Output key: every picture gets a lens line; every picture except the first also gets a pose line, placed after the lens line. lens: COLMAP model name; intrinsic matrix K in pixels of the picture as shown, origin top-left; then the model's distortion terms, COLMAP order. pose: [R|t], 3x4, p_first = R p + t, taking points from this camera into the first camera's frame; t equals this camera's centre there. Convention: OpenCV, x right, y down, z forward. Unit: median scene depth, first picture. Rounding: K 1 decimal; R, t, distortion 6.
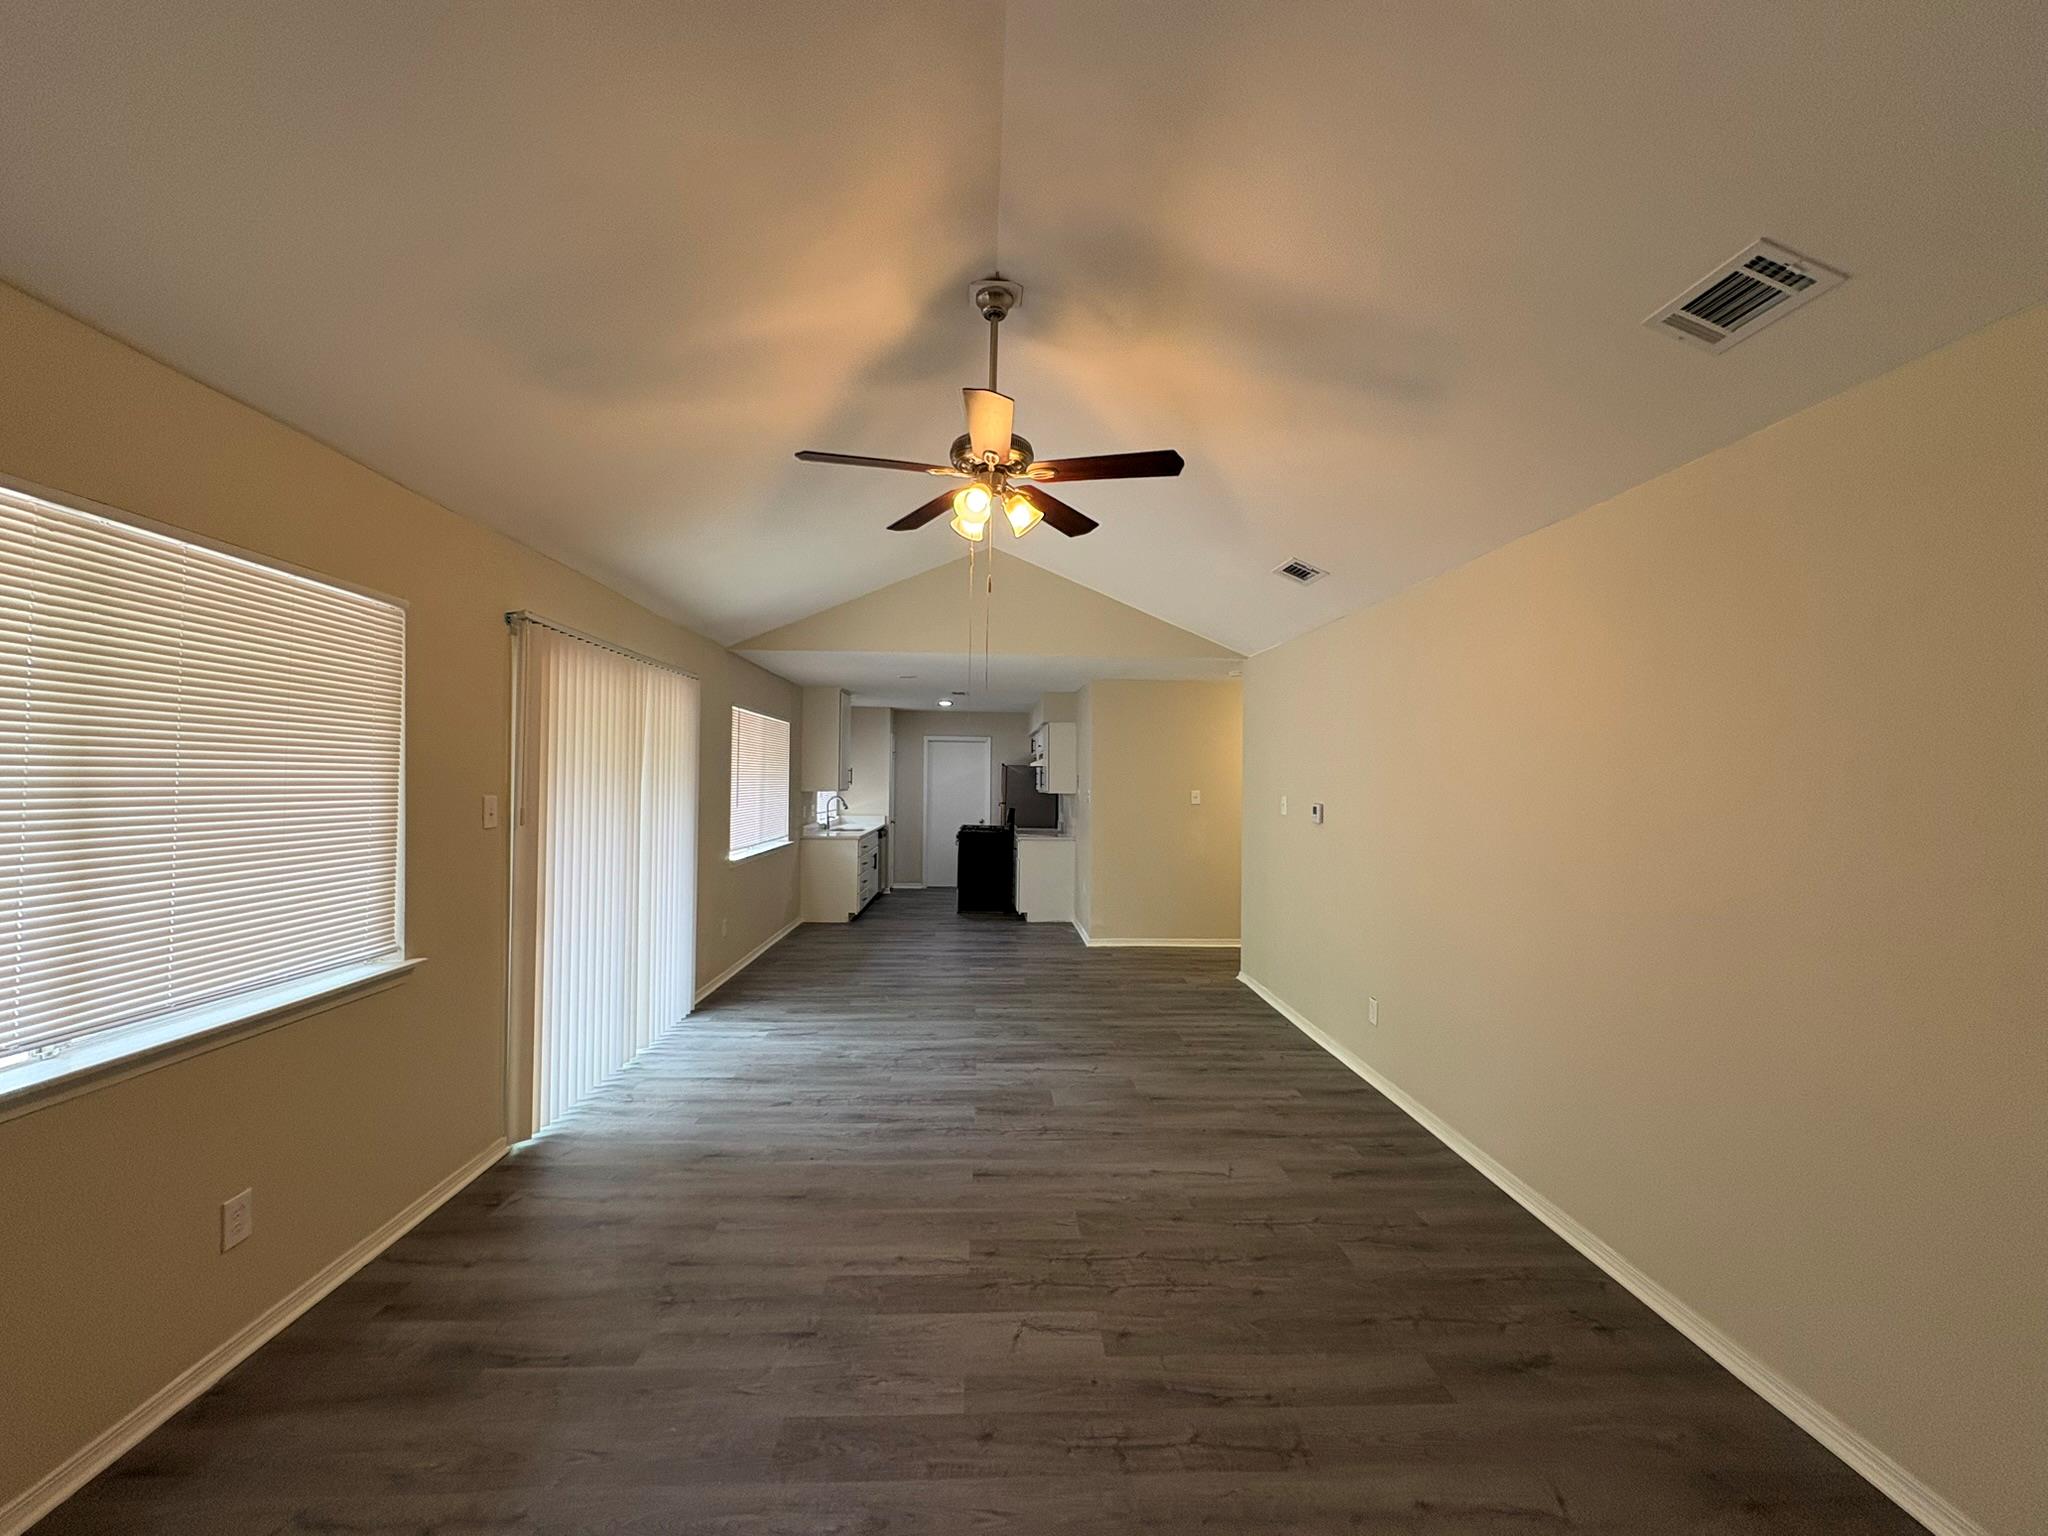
lens RADIAL K [[815.7, 0, 1024.0], [0, 815.7, 768.0], [0, 0, 1]] dist [0.002295, -0.000009]
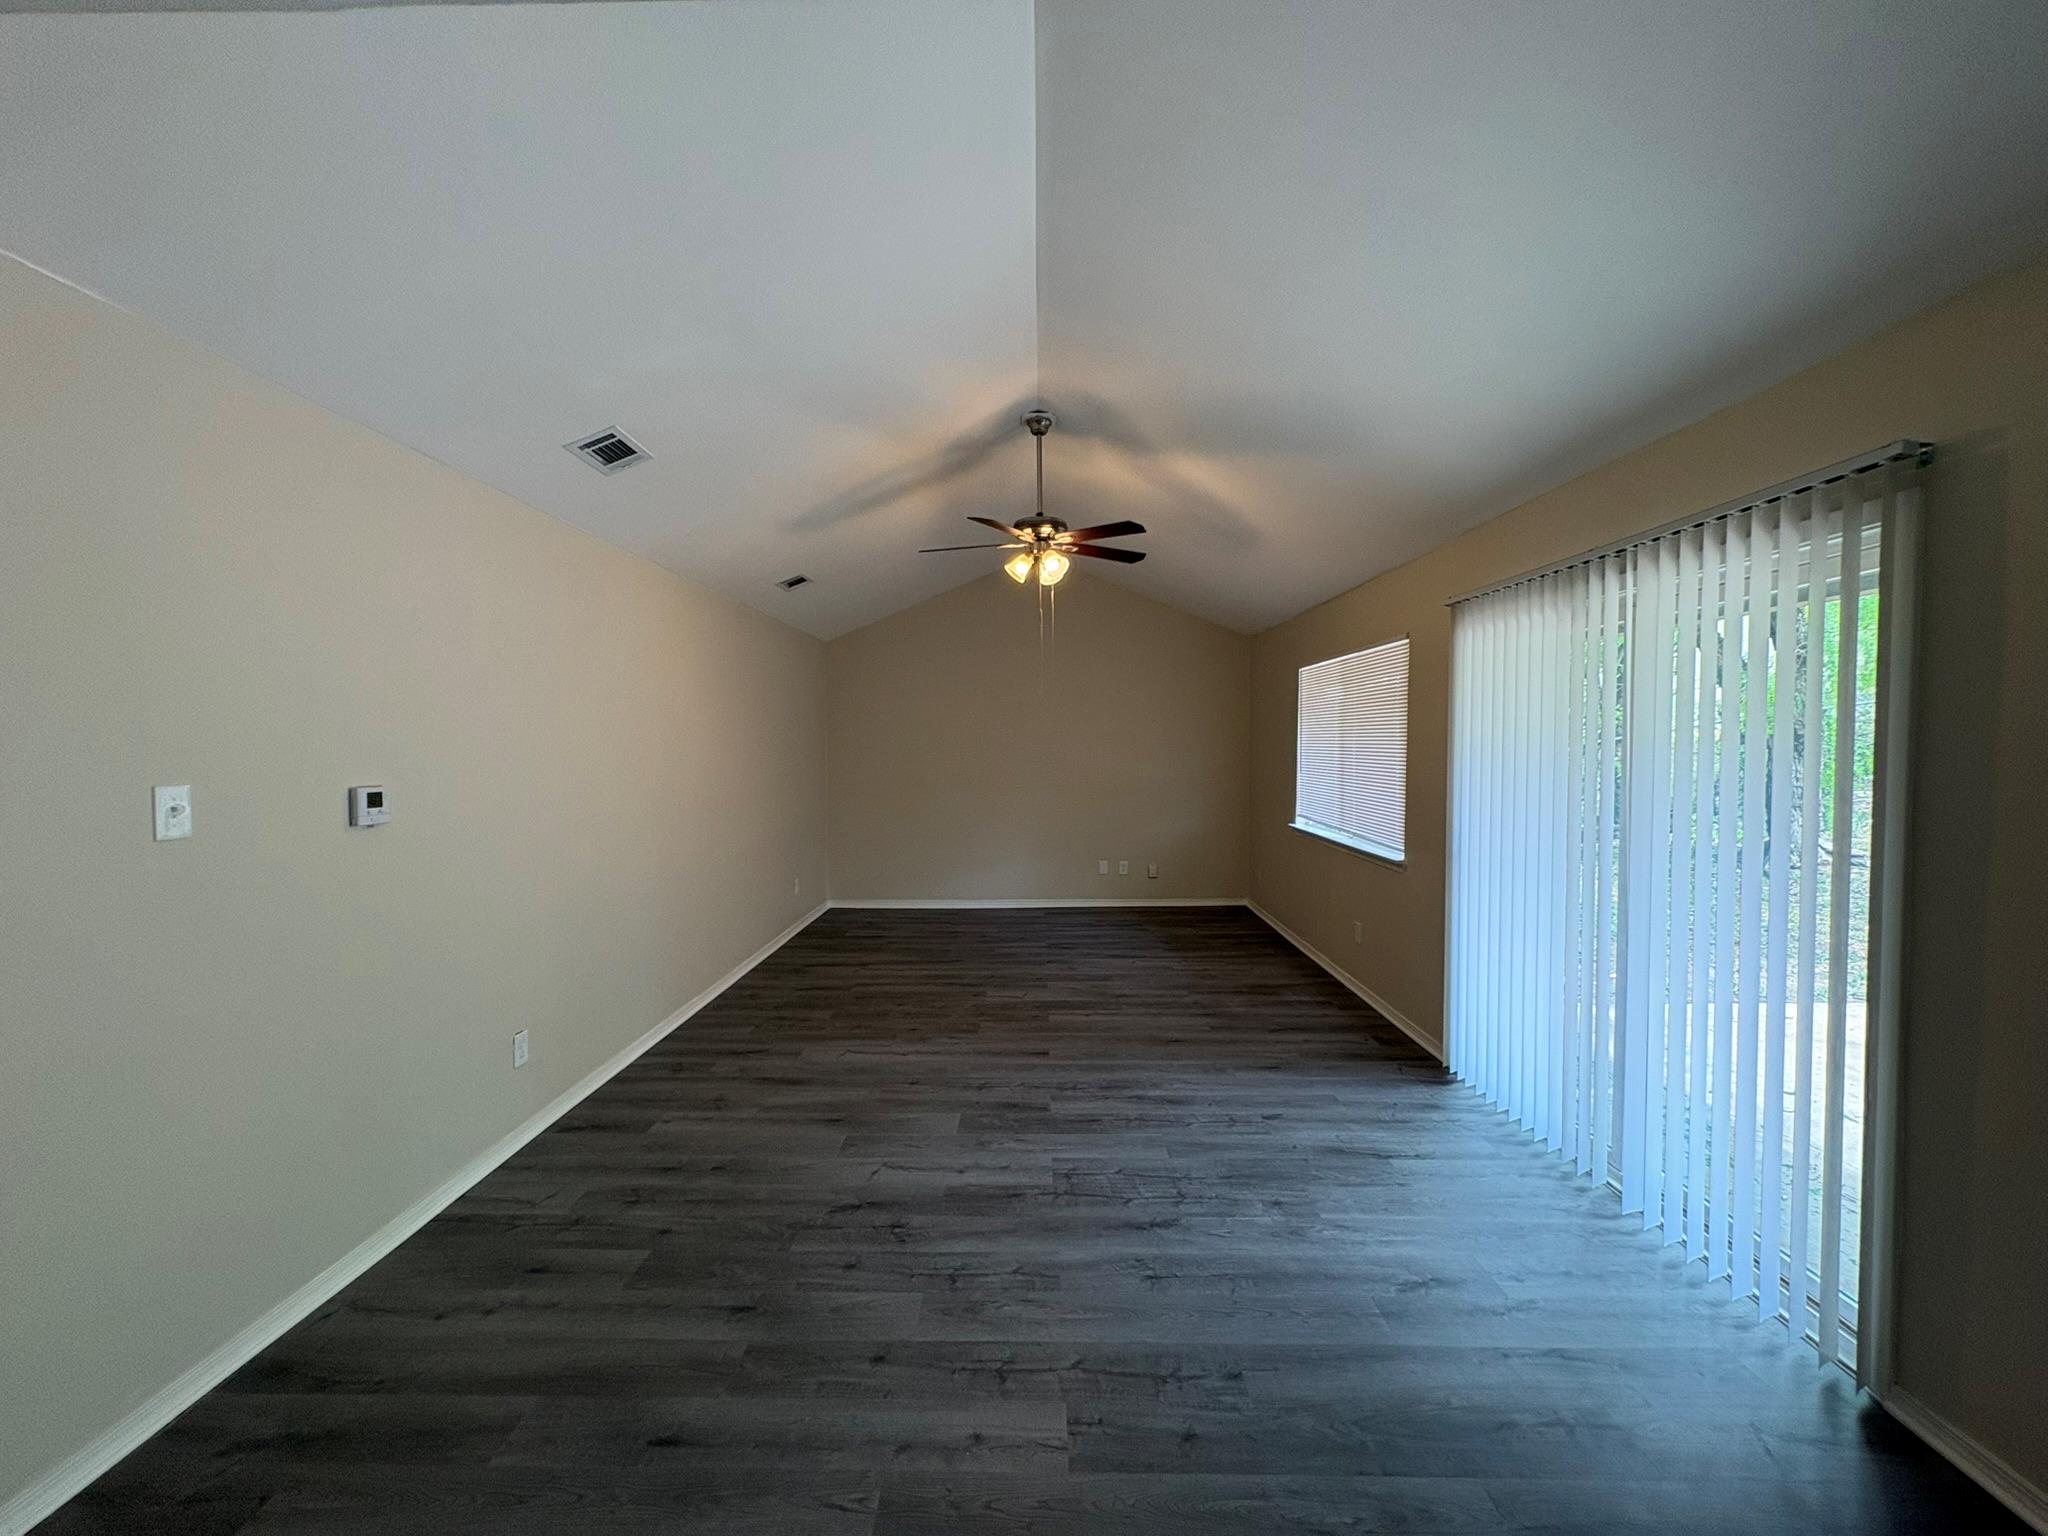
lens RADIAL K [[815.7, 0, 1024.0], [0, 815.7, 768.0], [0, 0, 1]] dist [0.002295, -0.000009]
pose [[-0.997731, -0.010777, 0.066464, -0.092942], [-0.009583, 0.999788, 0.018250, 0.027279], [-0.066647, 0.017571, -0.997622, 2.033729]]
